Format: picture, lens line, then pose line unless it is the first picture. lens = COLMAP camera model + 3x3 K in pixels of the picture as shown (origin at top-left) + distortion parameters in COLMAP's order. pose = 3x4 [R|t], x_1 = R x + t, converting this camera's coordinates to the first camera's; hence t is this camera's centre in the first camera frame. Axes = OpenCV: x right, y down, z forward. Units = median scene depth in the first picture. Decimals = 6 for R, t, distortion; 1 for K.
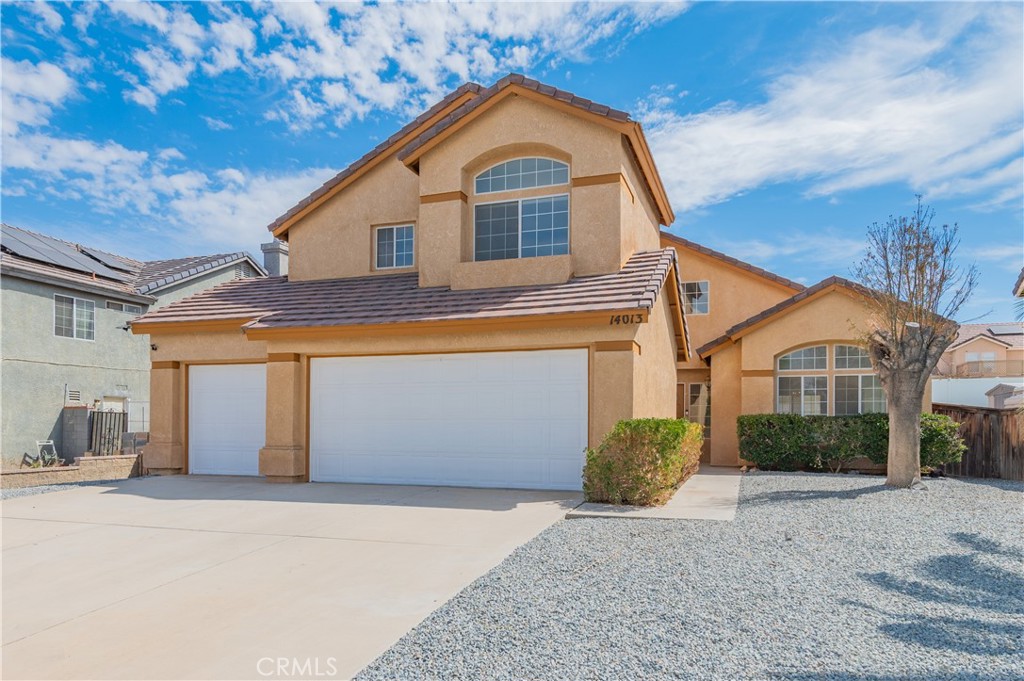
lens RADIAL K [[579.3, 0, 518.2], [0, 579.3, 377.0], [0, 0, 1]] dist [0.001754, -0.001107]
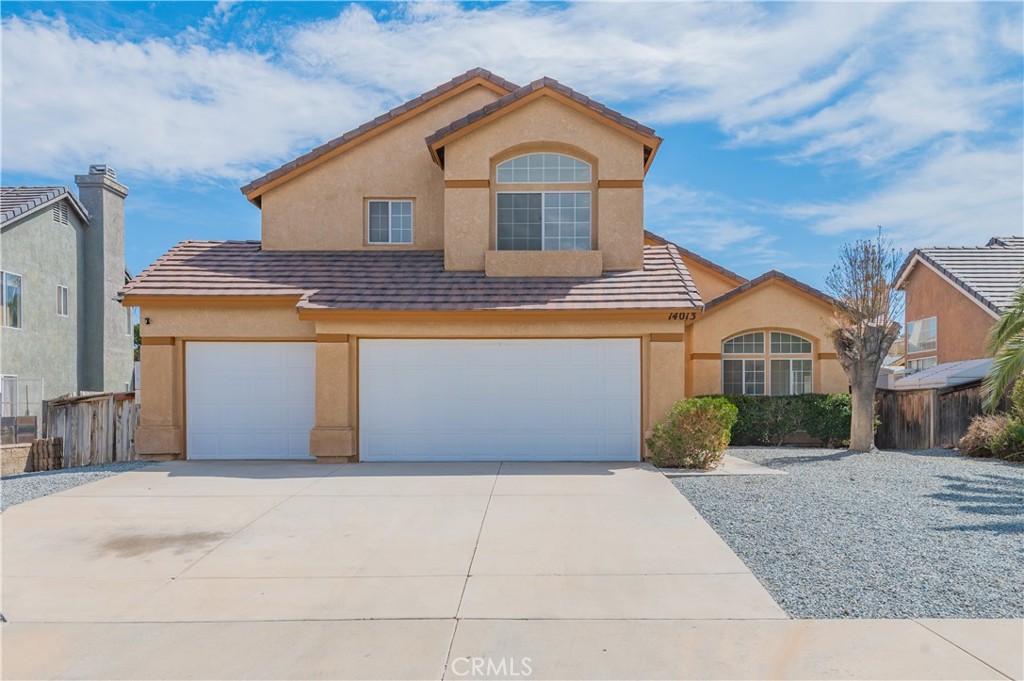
lens RADIAL K [[705.3, 0, 511.4], [0, 705.3, 343.8], [0, 0, 1]] dist [0.008048, 0.001855]
pose [[0.964441, 0.018678, 0.263637, -0.383905], [-0.017126, 0.999820, -0.008185, -0.017018], [-0.263742, 0.003378, 0.964587, -0.228221]]
